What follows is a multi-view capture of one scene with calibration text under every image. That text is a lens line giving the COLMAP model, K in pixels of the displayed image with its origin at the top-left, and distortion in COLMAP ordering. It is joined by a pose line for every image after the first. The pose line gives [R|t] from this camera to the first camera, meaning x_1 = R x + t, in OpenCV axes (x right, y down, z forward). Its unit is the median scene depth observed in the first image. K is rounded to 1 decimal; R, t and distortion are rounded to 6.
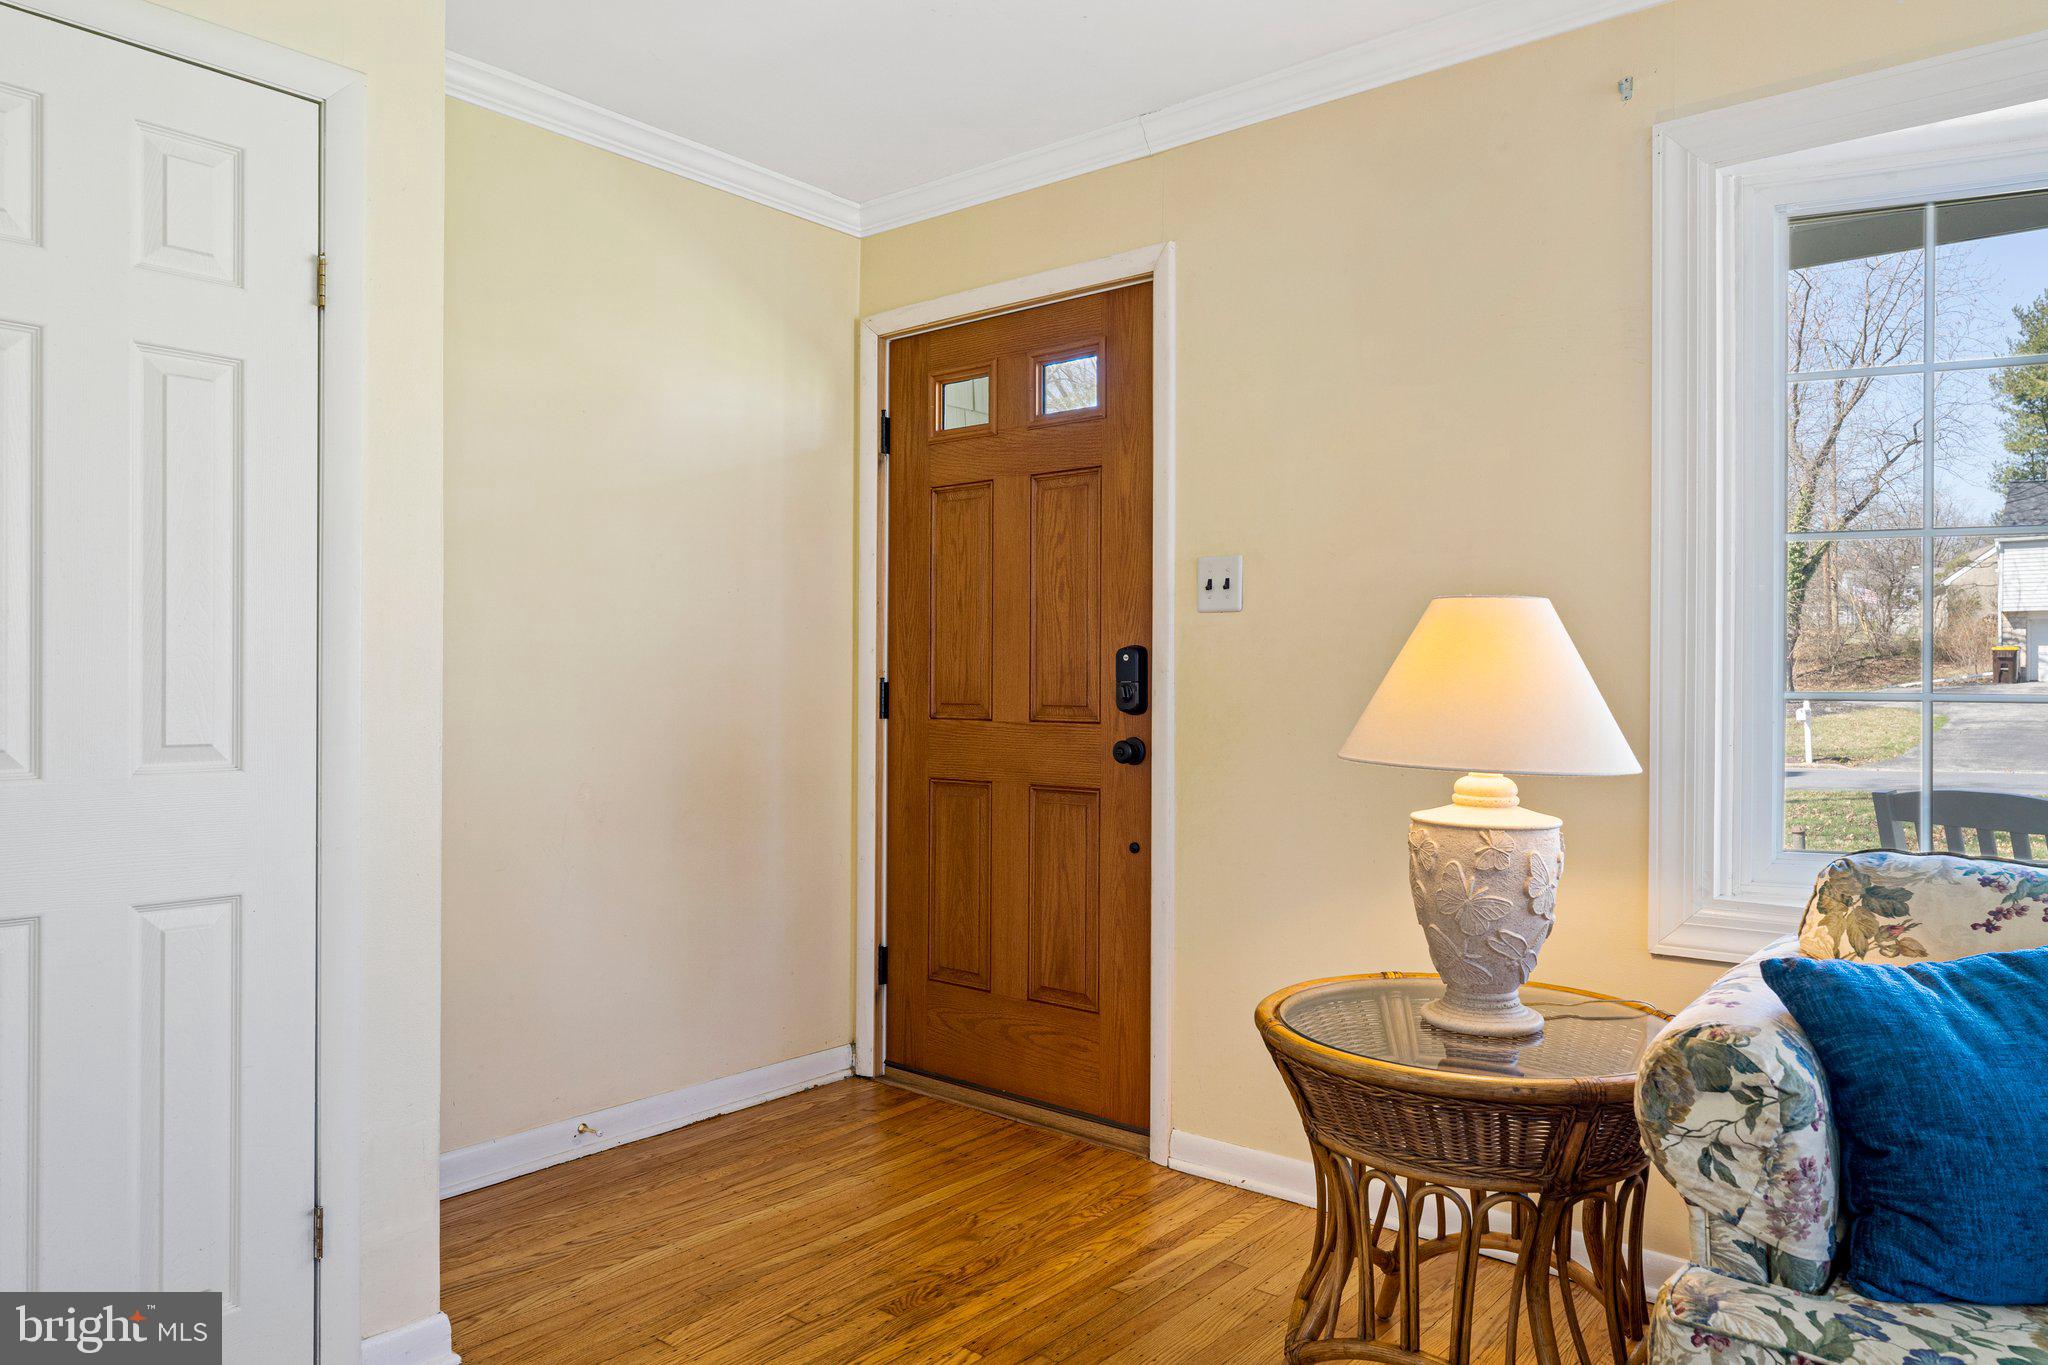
lens RADIAL K [[1363.5, 0, 1023.6], [0, 1363.5, 687.8], [0, 0, 1]] dist [-0.003271, 0.004053]
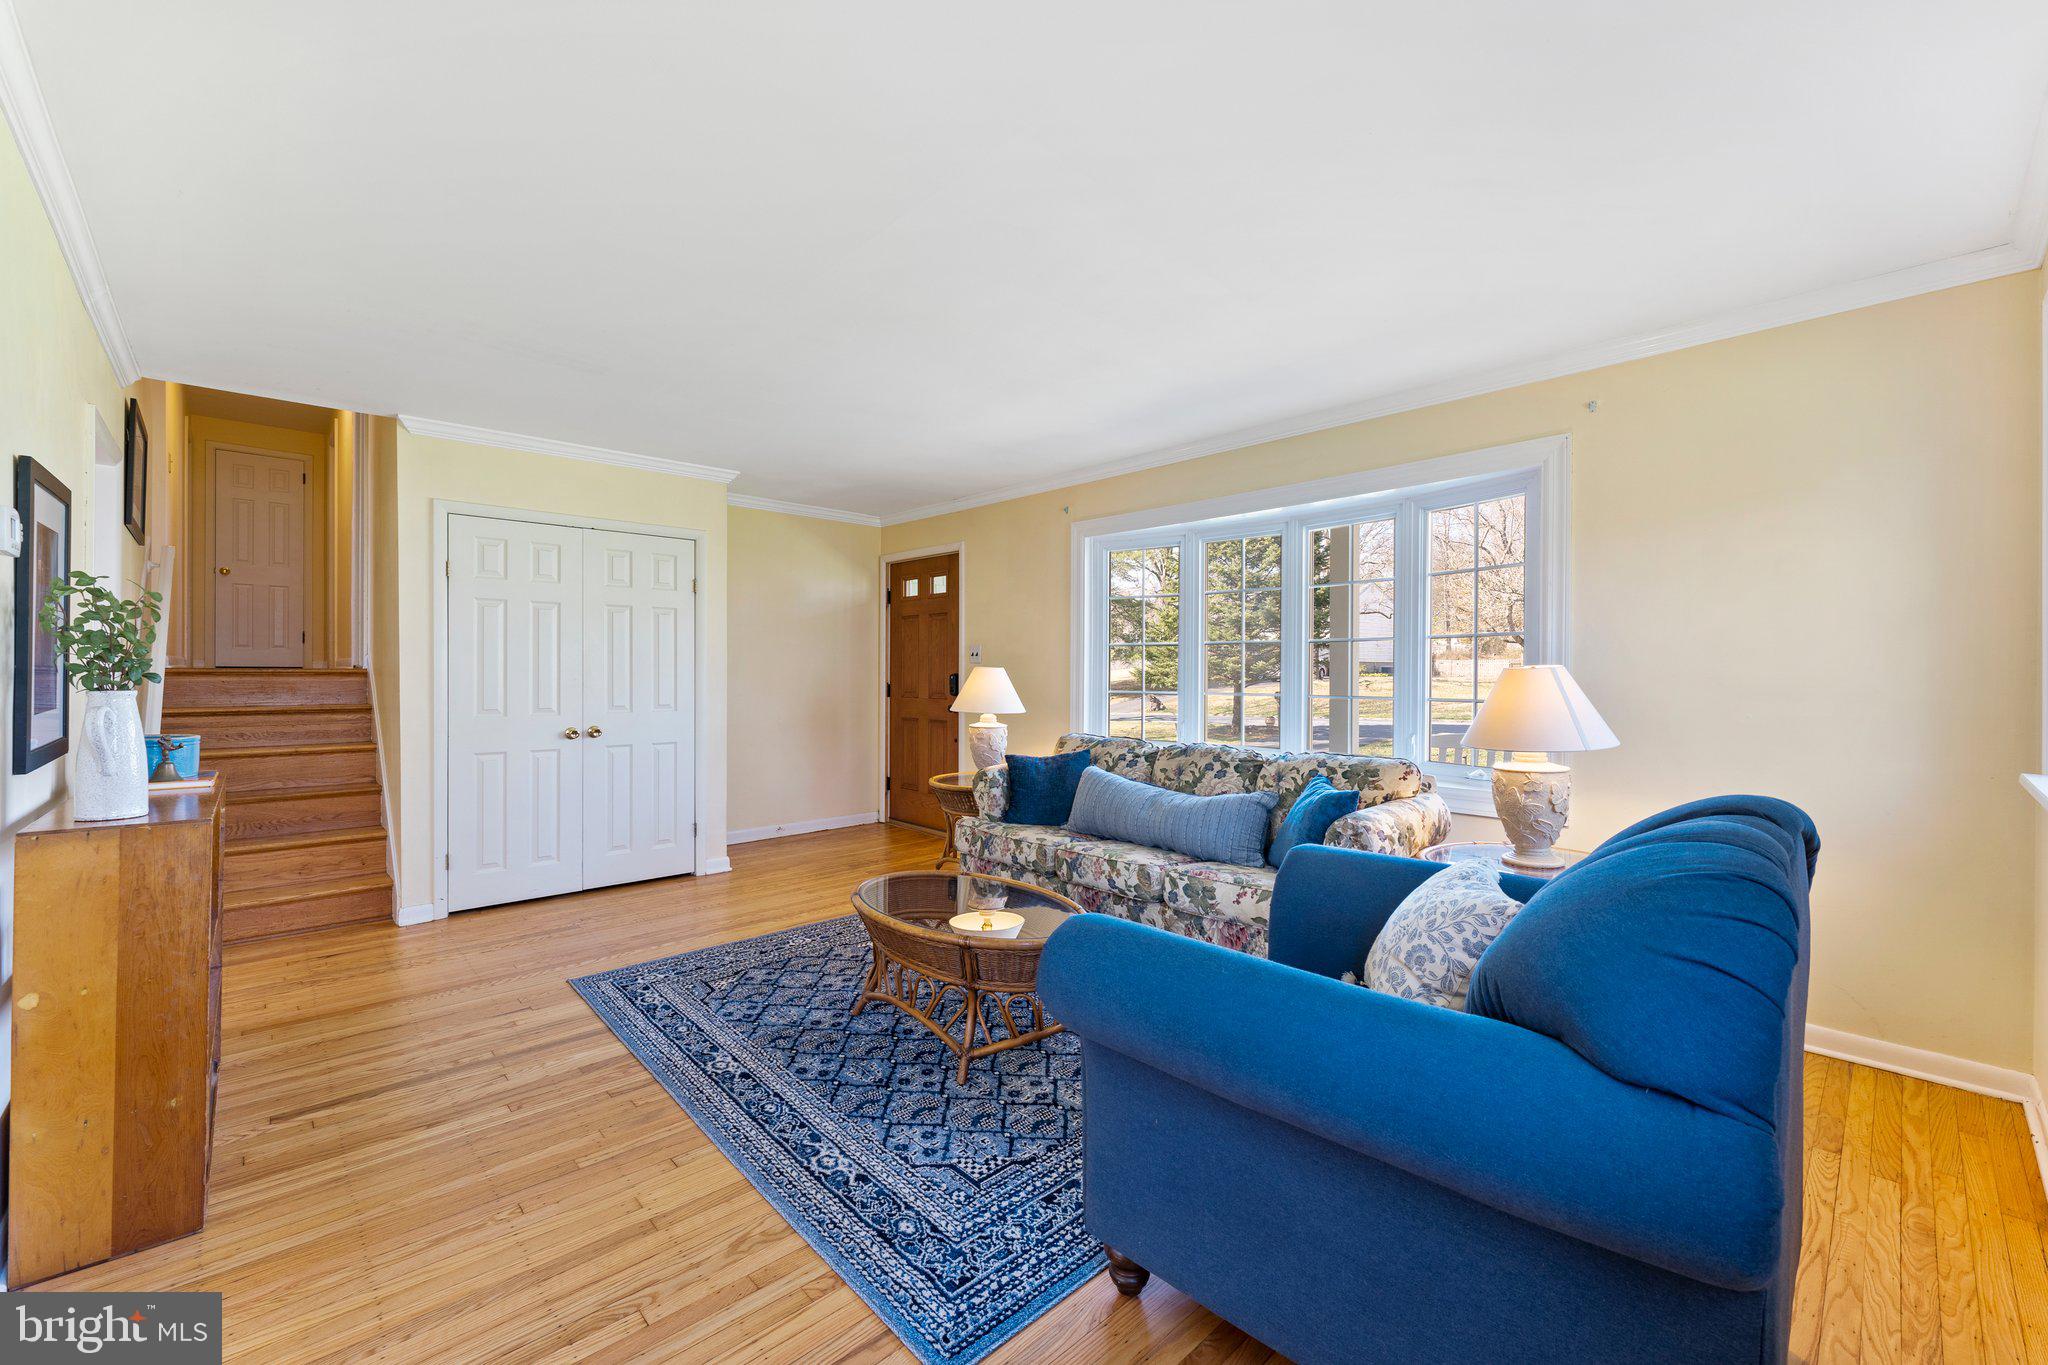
lens RADIAL K [[825.5, 0, 1020.5], [0, 825.5, 674.1], [0, 0, 1]] dist [-0.000050, 0.000045]
pose [[0.991949, 0.000097, -0.126634, 0.405778], [0.000071, 0.999999, 0.001324, -0.028137], [0.126634, -0.001323, 0.991949, -0.702753]]
